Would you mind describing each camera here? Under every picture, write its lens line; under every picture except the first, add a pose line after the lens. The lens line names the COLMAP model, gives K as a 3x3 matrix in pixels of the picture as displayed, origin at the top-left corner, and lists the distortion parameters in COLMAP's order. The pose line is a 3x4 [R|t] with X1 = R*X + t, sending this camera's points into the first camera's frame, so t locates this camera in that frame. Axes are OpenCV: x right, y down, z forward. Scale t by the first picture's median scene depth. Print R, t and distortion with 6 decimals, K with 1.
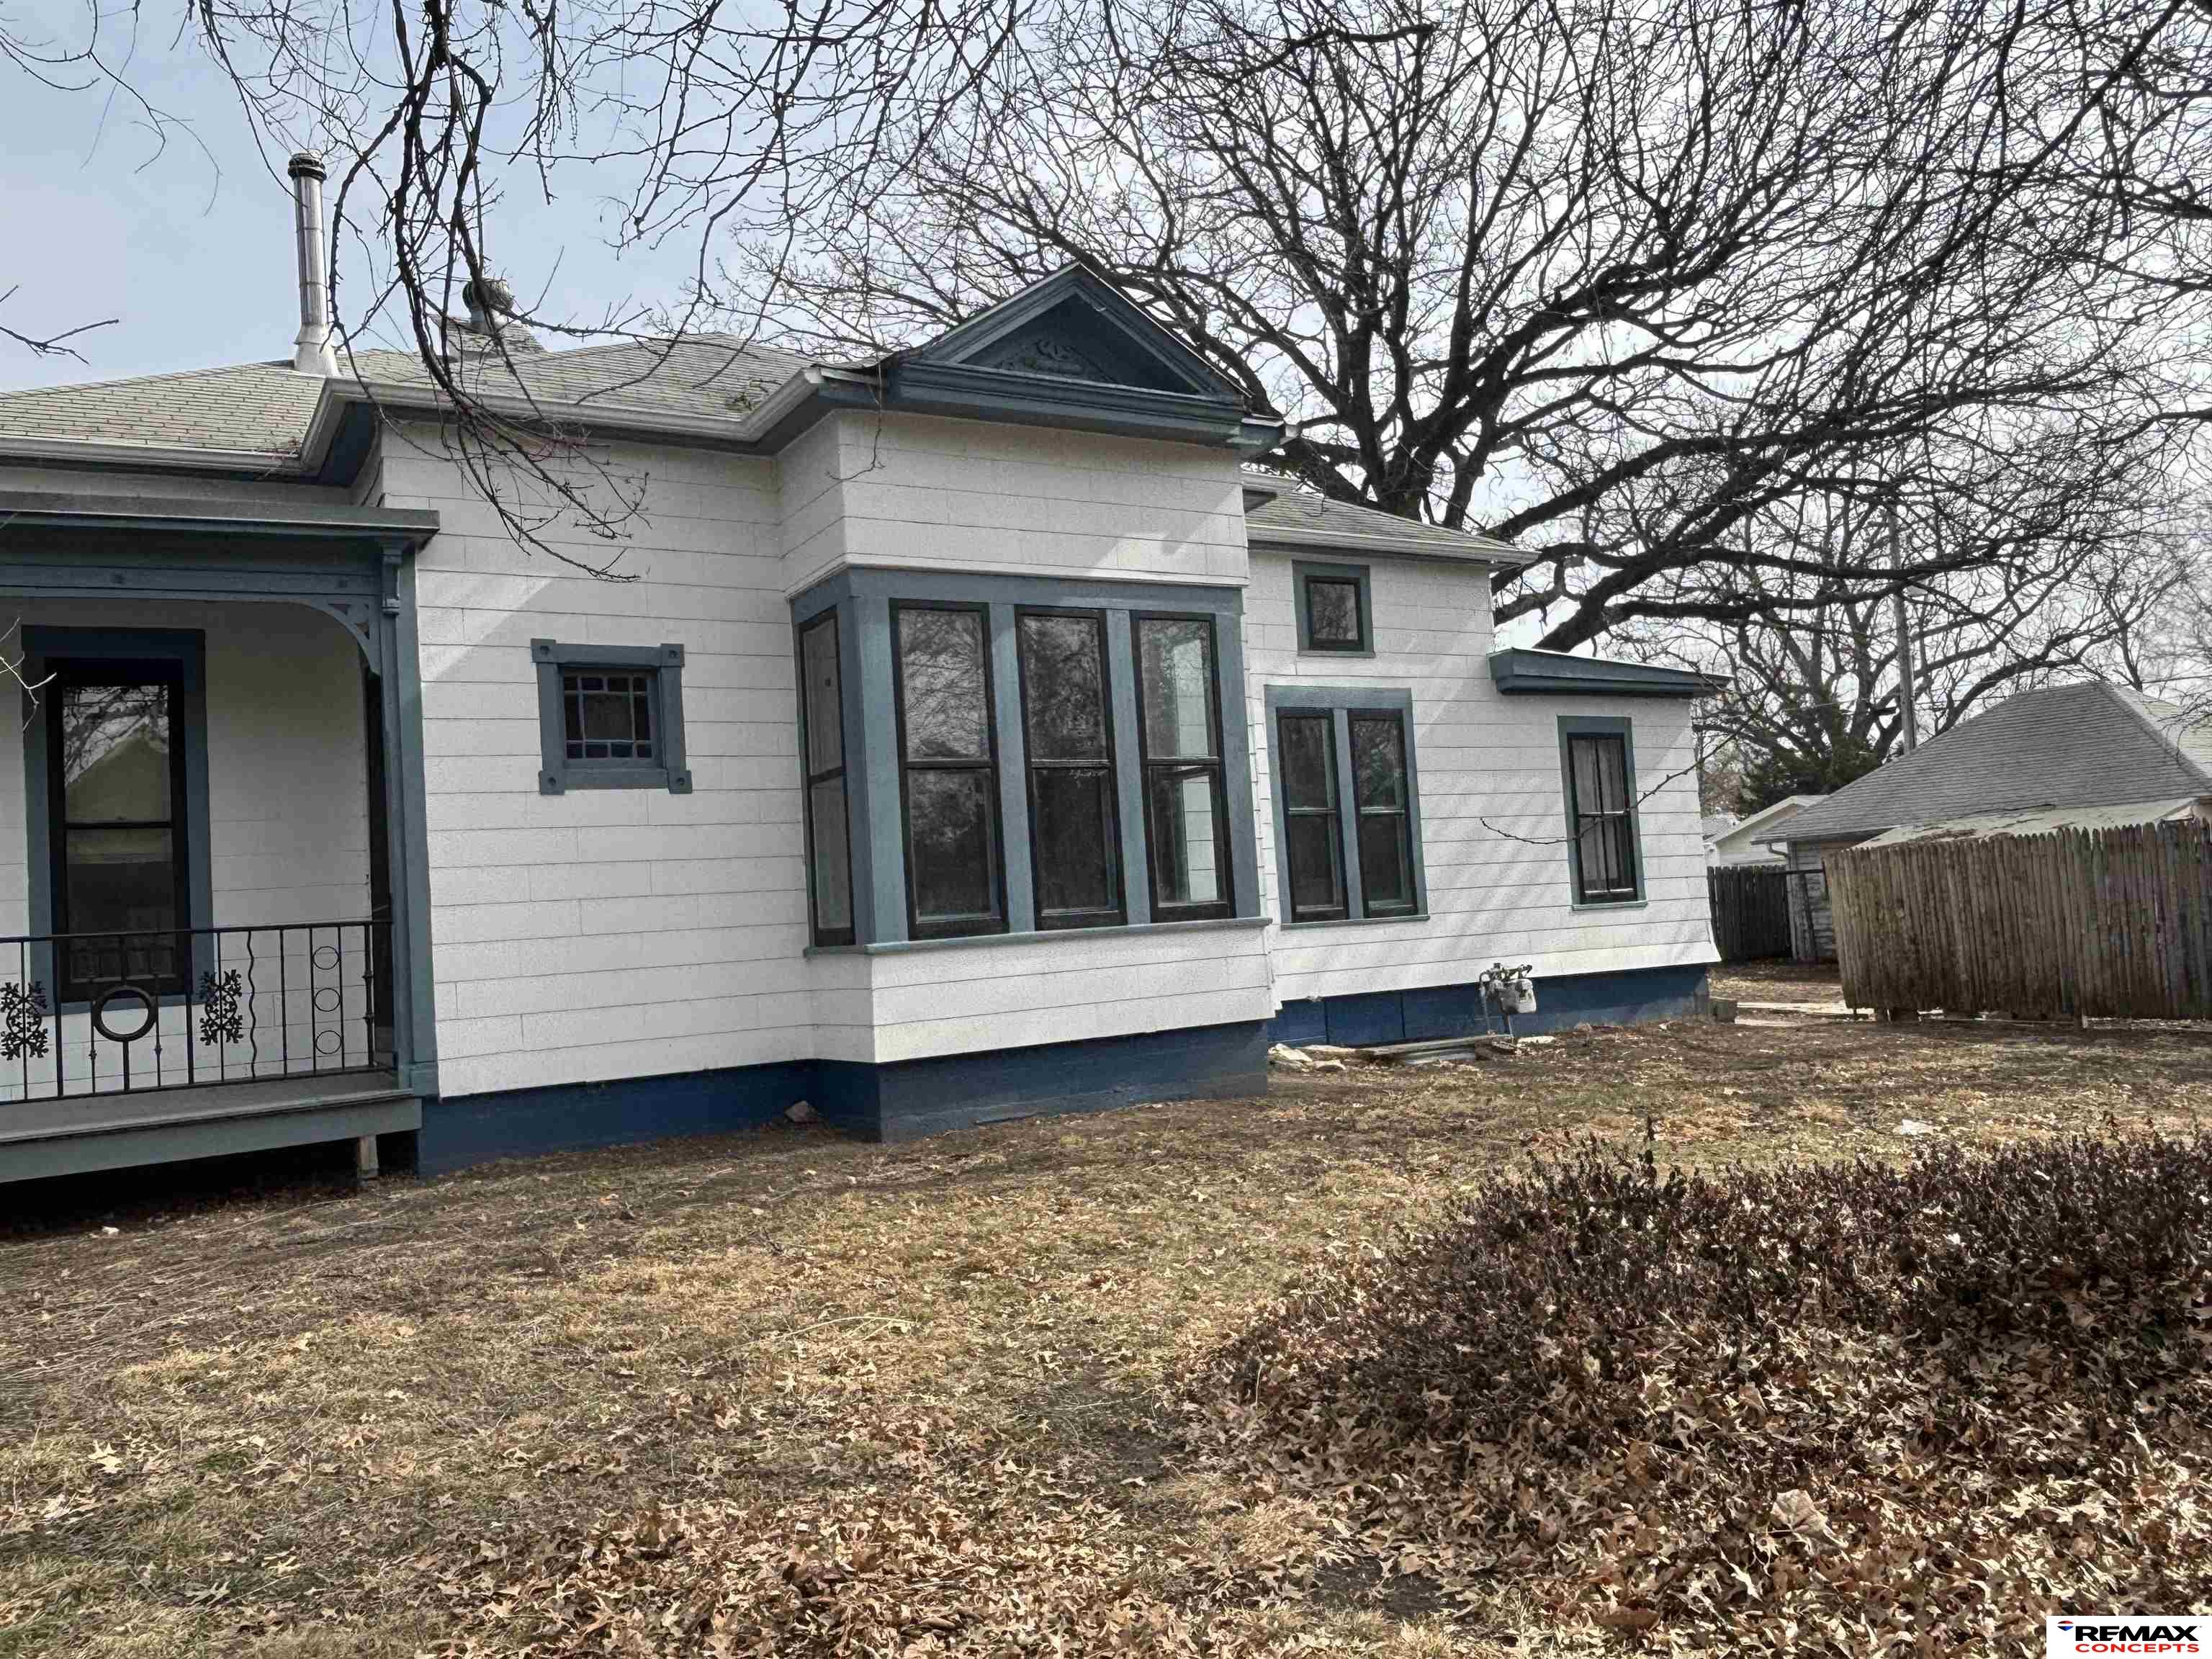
lens RADIAL K [[1673.1, 0, 1114.4], [0, 1673.1, 831.7], [0, 0, 1]] dist [0.011233, -0.000413]
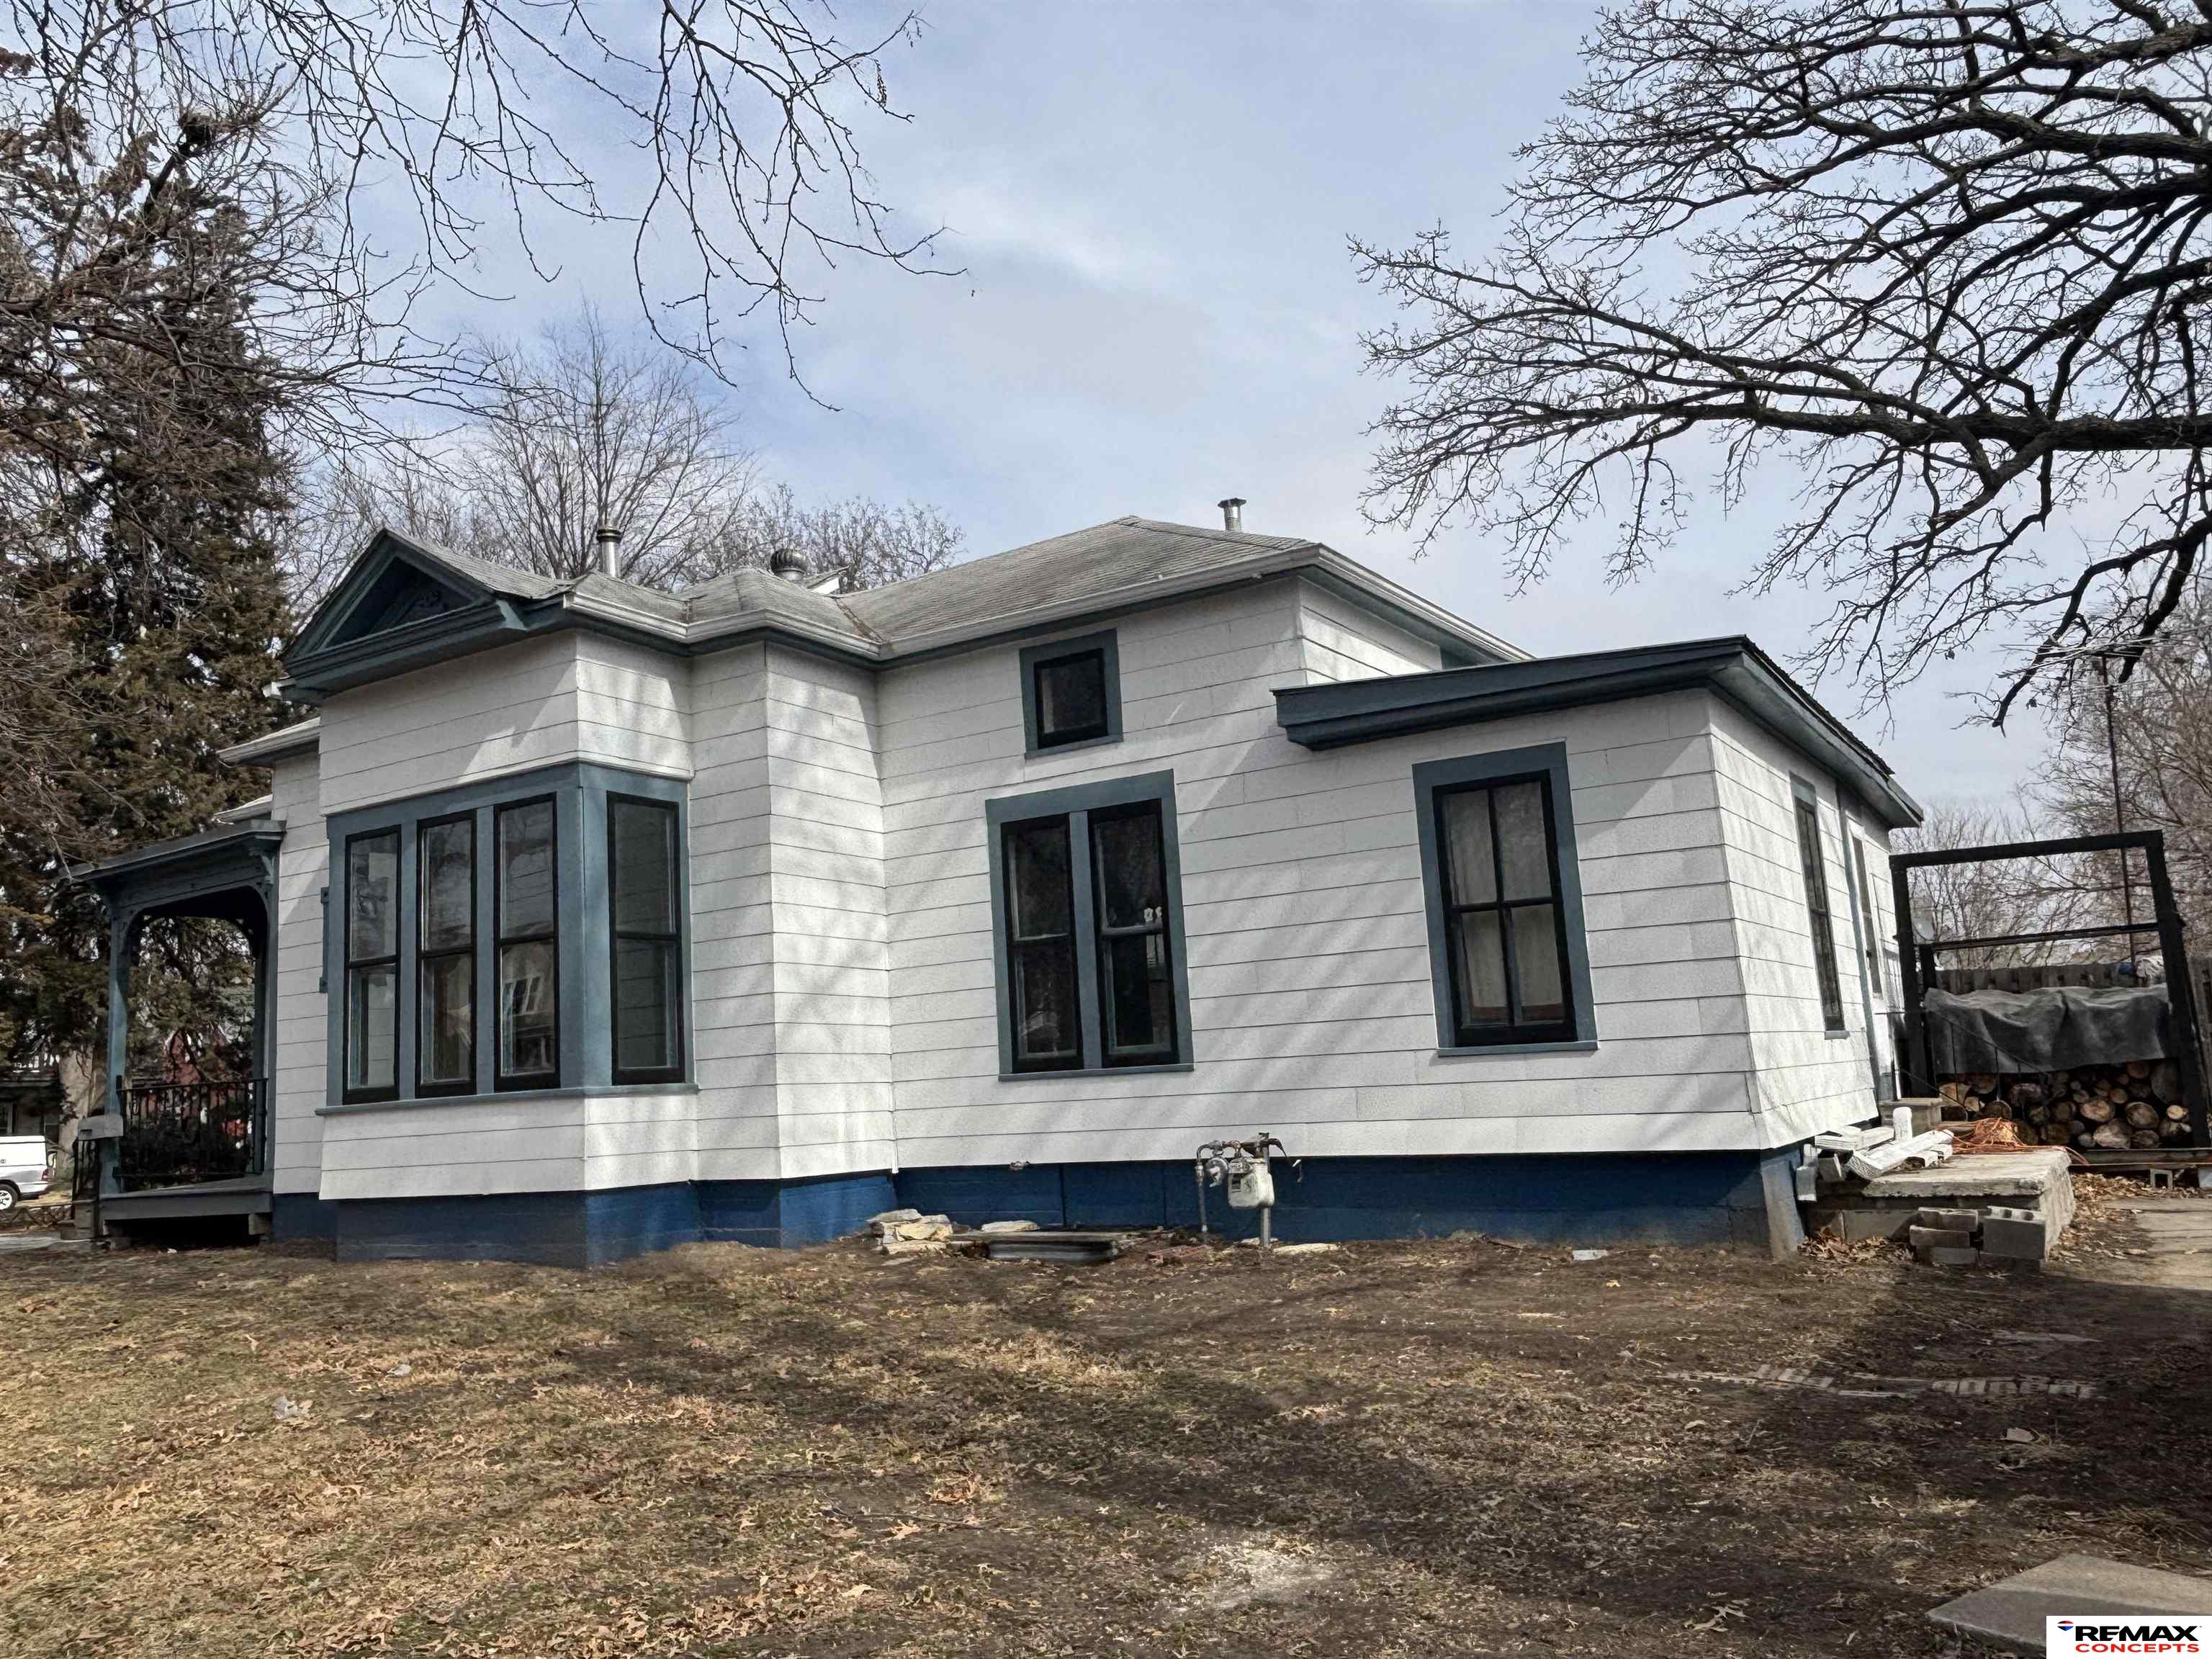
lens RADIAL K [[1673.1, 0, 1109.2], [0, 1673.1, 831.0], [0, 0, 1]] dist [0.011233, -0.000413]
pose [[0.461624, -0.089661, -0.882533, 0.876155], [0.077906, 0.995132, -0.060351, -0.012923], [0.883648, -0.040895, 0.466362, 0.630779]]
